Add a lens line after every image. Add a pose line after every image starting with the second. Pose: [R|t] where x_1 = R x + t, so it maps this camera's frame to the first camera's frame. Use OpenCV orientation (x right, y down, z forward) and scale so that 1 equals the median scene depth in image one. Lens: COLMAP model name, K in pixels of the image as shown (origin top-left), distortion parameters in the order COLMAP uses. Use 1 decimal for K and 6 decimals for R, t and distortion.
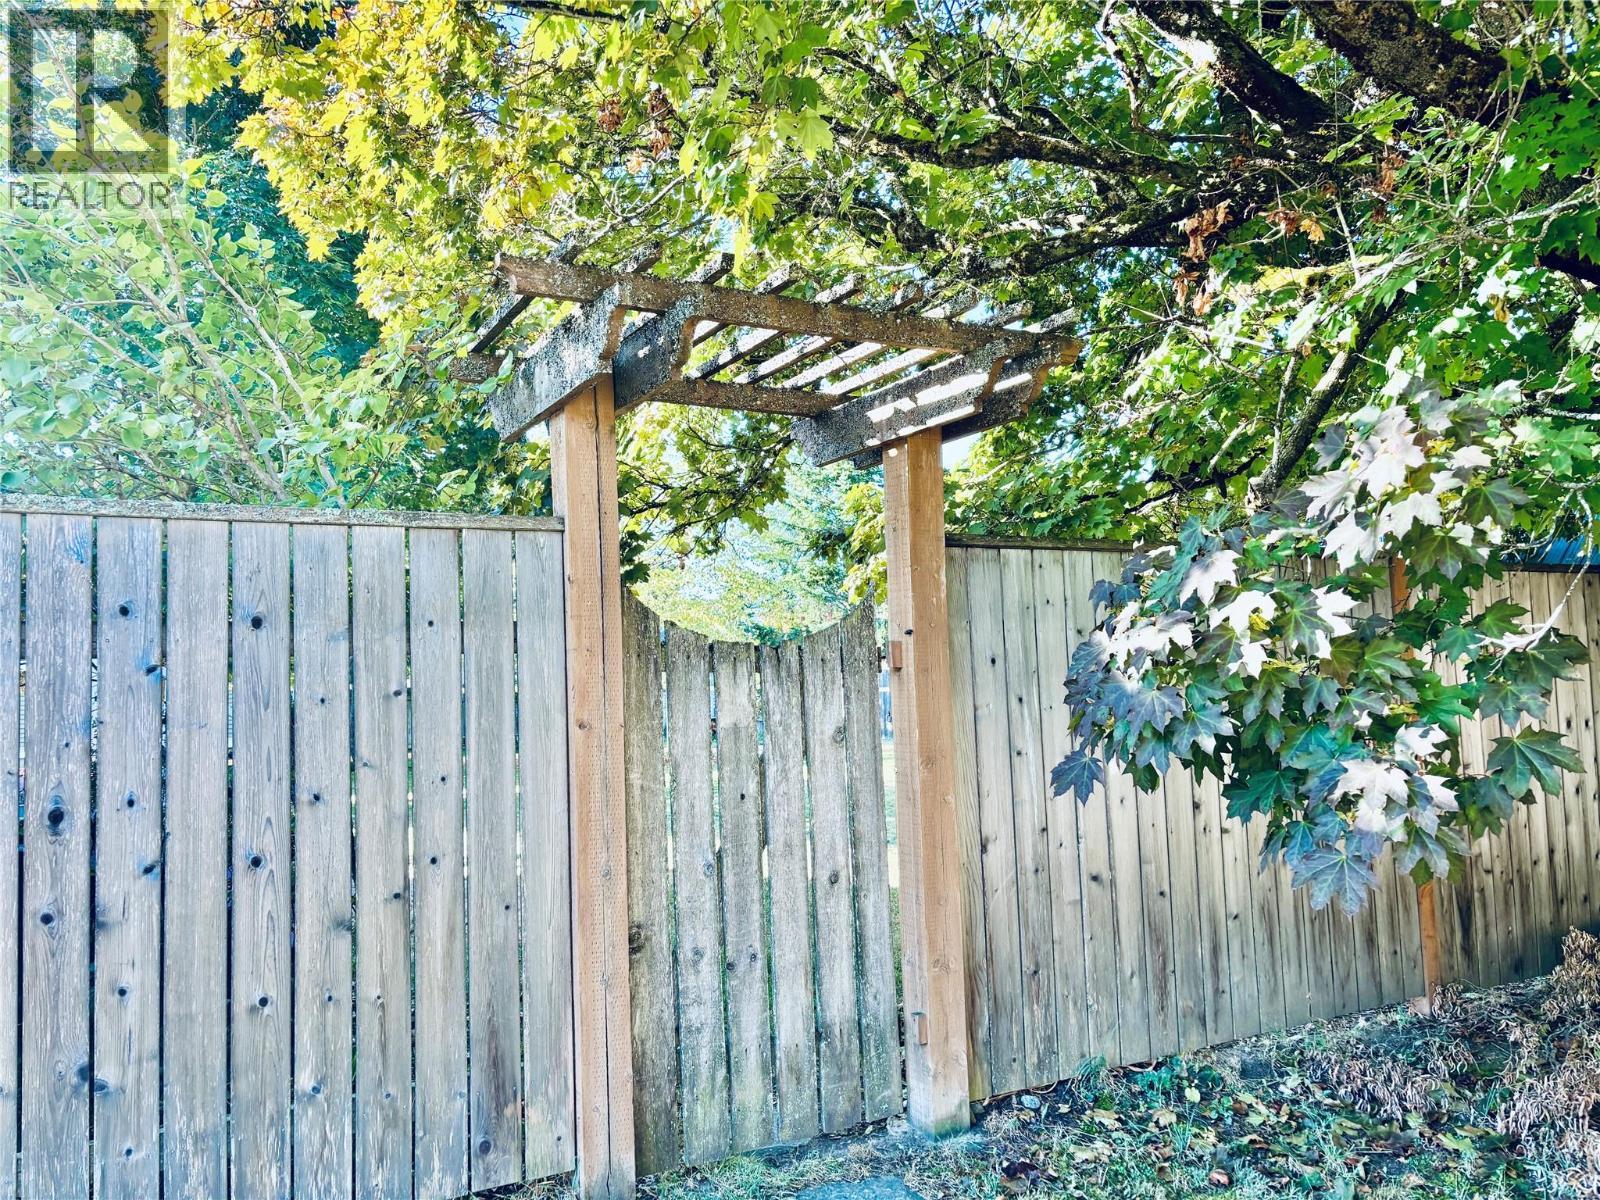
lens RADIAL K [[1174.8, 0, 800.0], [0, 1174.8, 600.0], [0, 0, 1]] dist [0.007222, -0.079474]
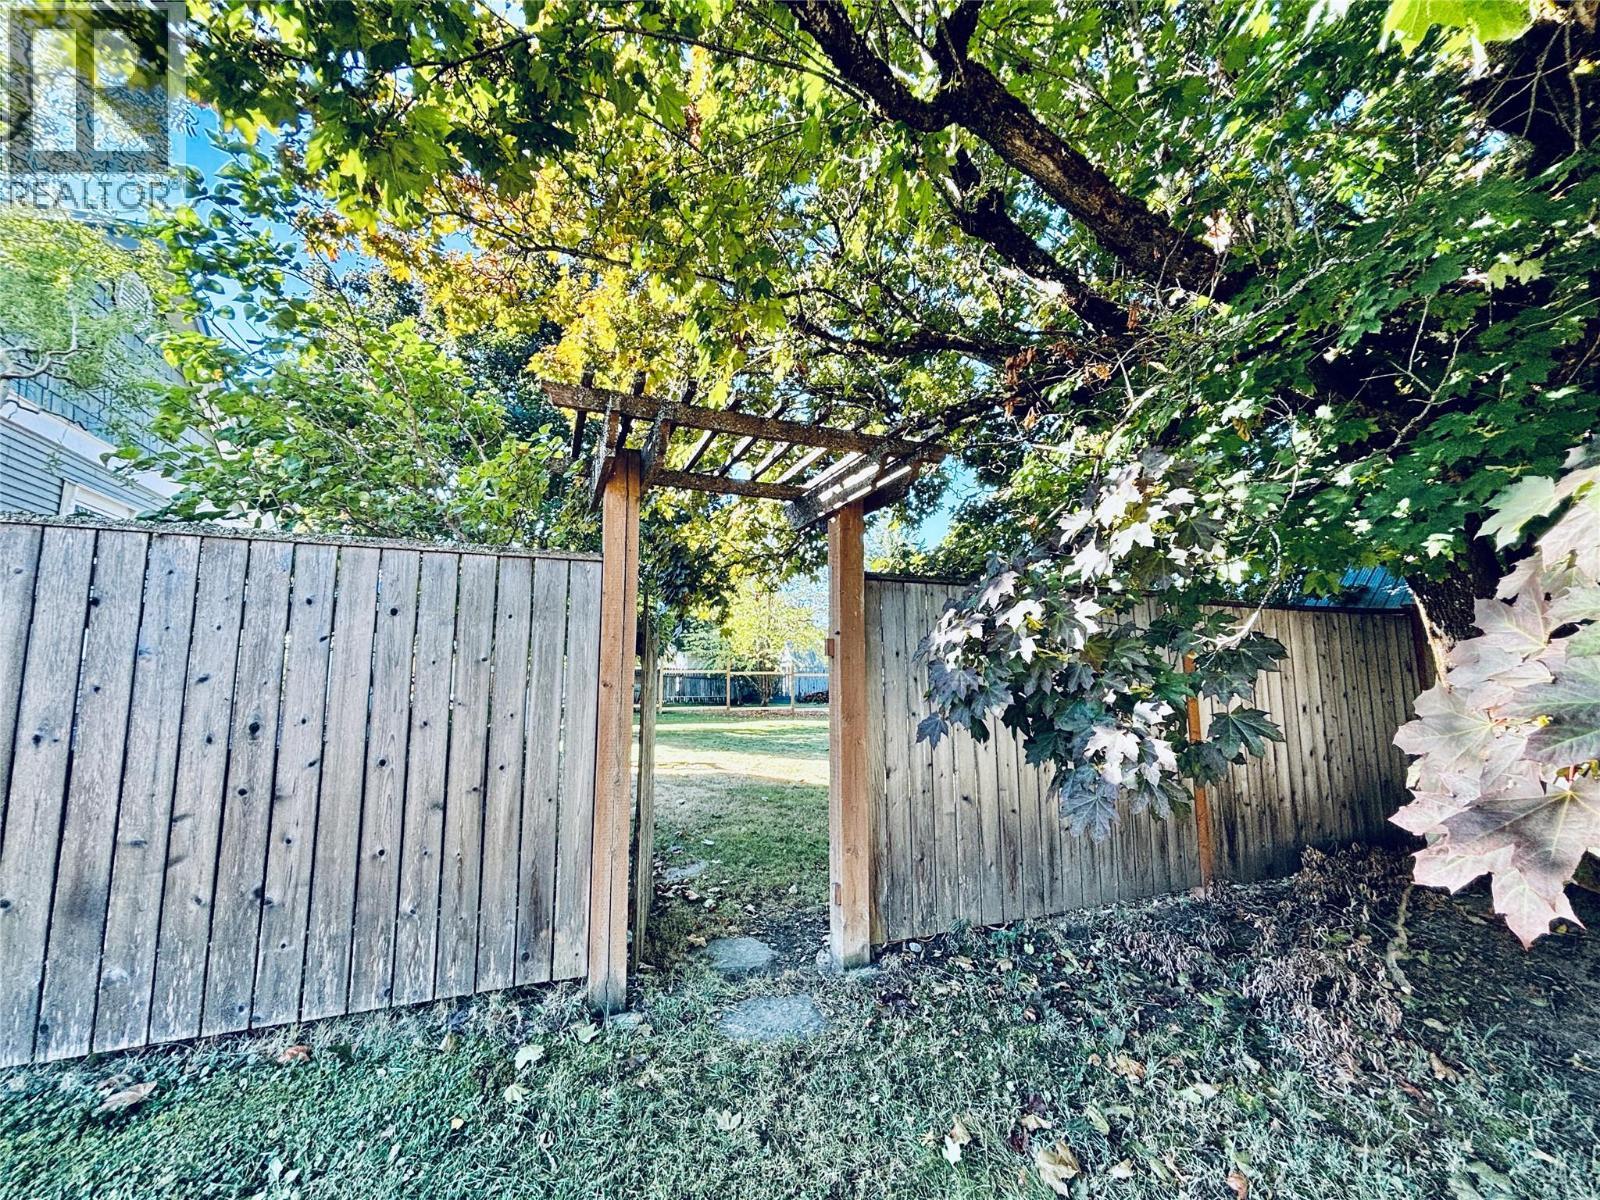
lens RADIAL K [[643.4, 0, 801.0], [0, 643.4, 592.1], [0, 0, 1]] dist [-0.044070, 0.000214]
pose [[0.993630, 0.015890, -0.111563, 0.149798], [-0.022372, 0.998118, -0.057095, 0.023210], [0.110446, 0.059227, 0.992116, 0.162254]]
